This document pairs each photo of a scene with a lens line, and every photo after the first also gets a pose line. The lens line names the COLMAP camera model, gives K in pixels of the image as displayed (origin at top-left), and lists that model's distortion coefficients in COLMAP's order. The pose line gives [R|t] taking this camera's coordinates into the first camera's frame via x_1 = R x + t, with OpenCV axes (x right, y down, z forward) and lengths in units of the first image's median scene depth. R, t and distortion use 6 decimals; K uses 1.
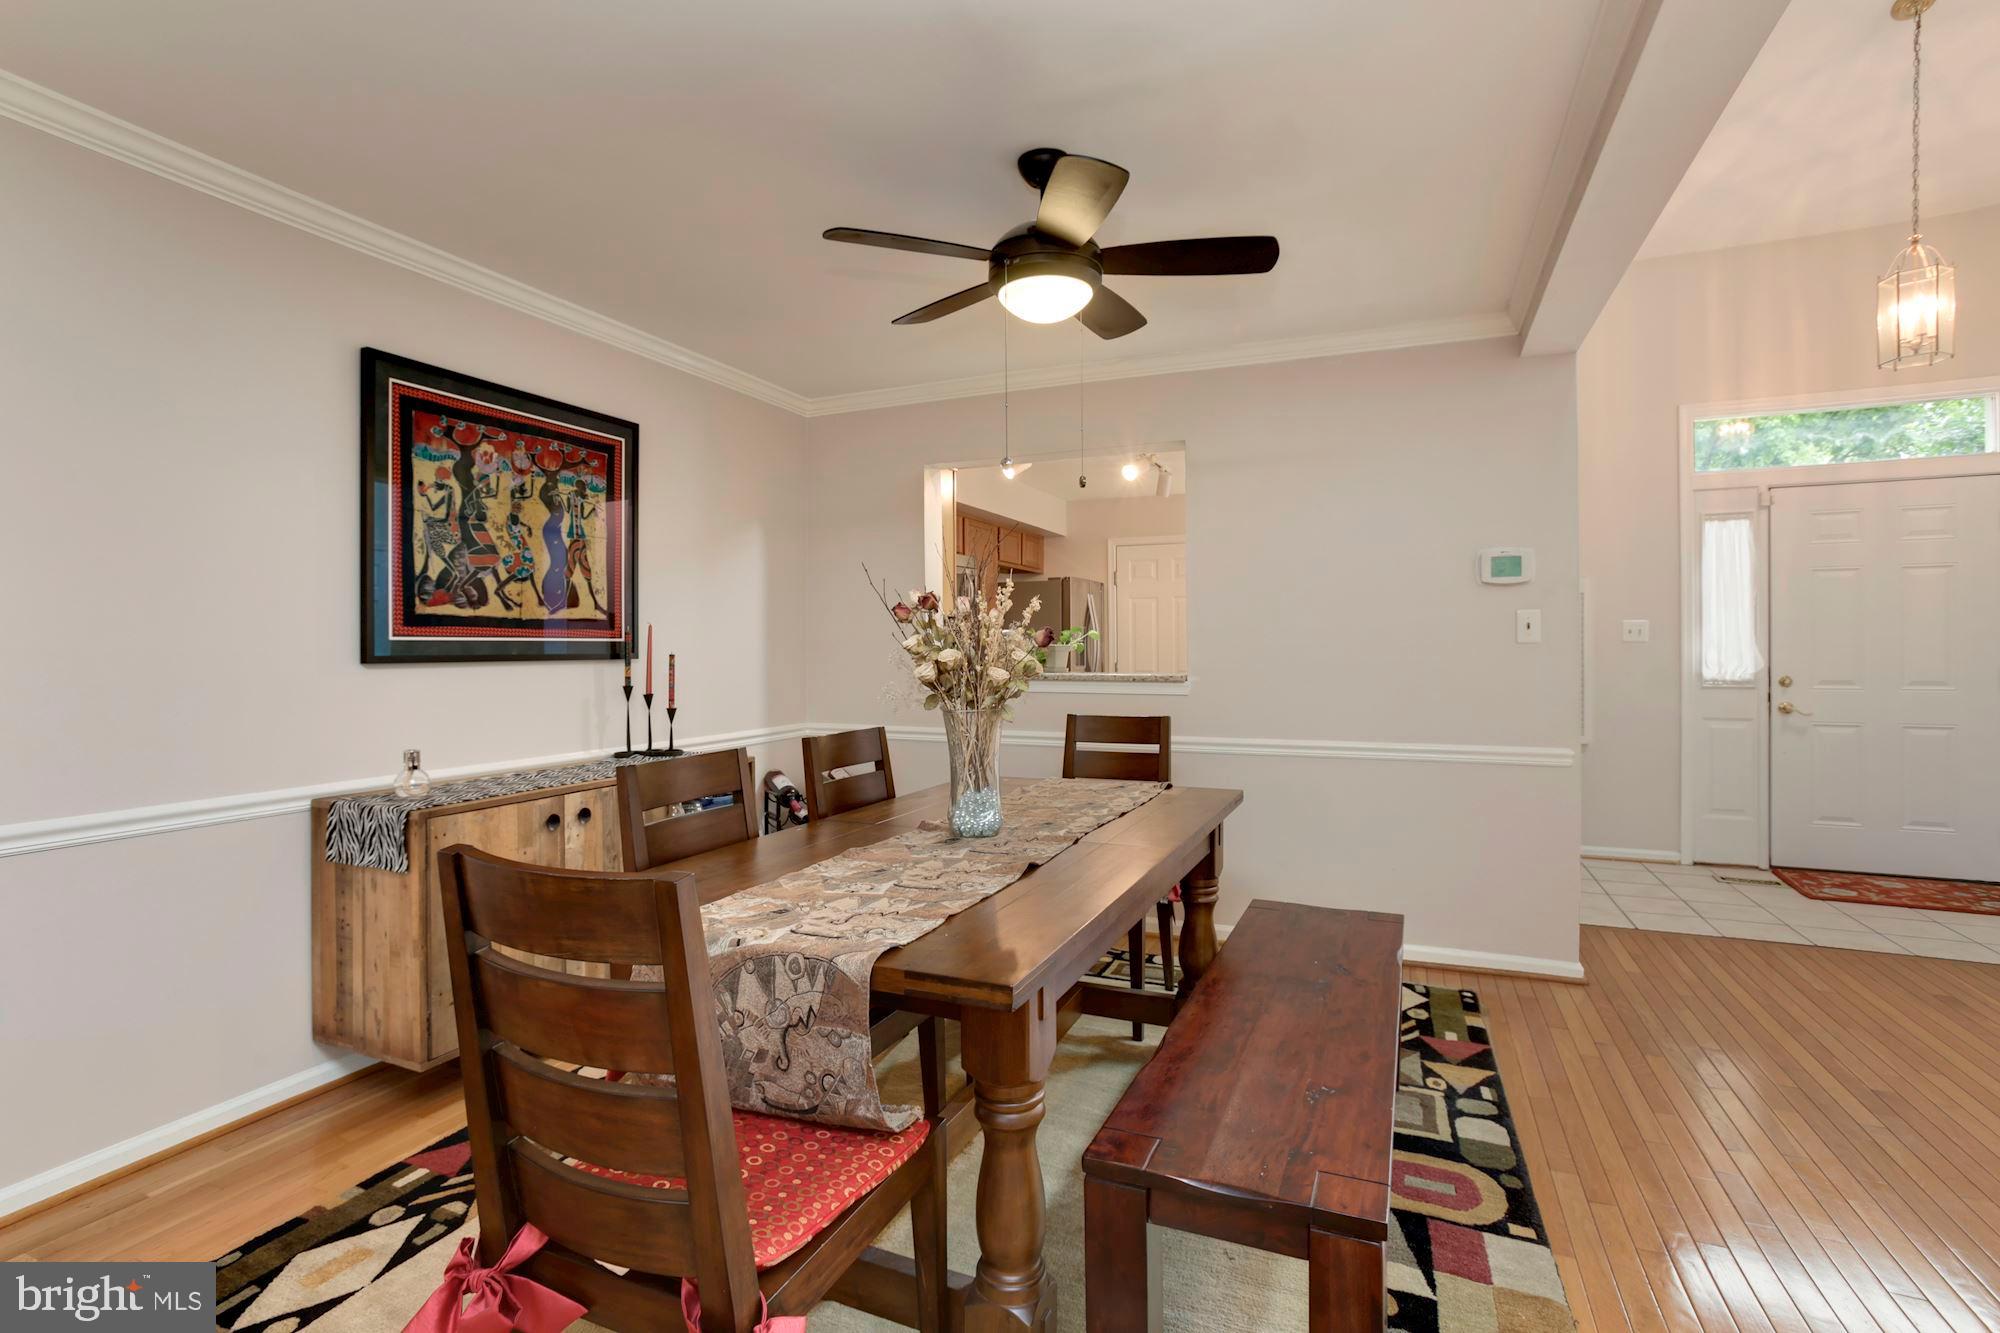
lens RADIAL K [[940.0, 0, 966.6], [0, 940.0, 645.3], [0, 0, 1]] dist [-0.060148, 0.036312]
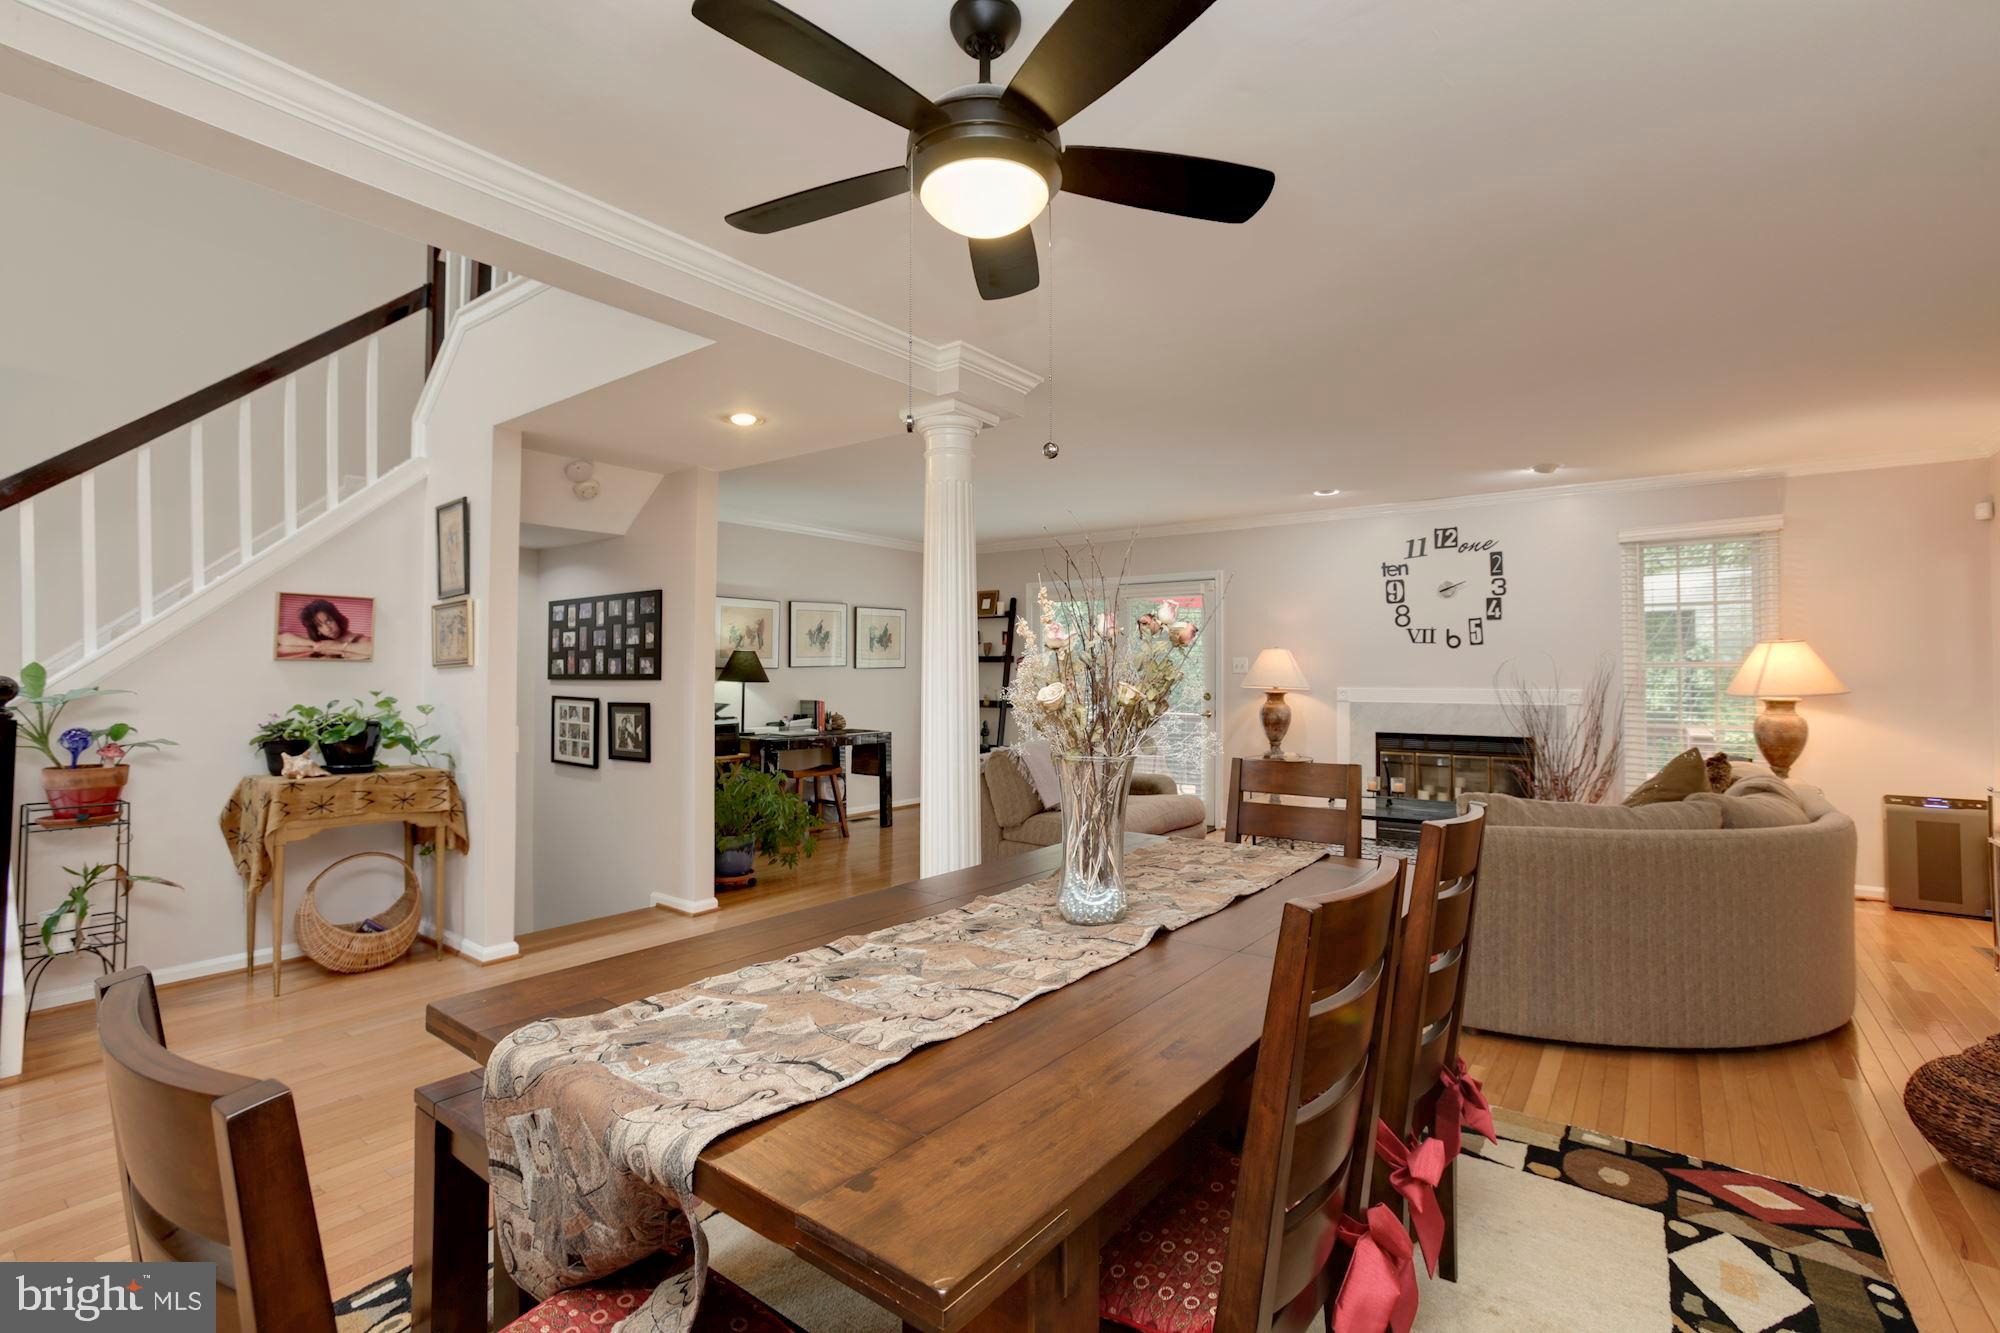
lens RADIAL K [[967.5, 0, 997.5], [0, 967.5, 654.2], [0, 0, 1]] dist [-0.035388, 0.046989]
pose [[-0.980844, 0.006915, 0.194673, -0.061384], [0.001840, 0.999654, -0.026243, 0.003702], [-0.194787, -0.025382, -0.980517, 1.483995]]
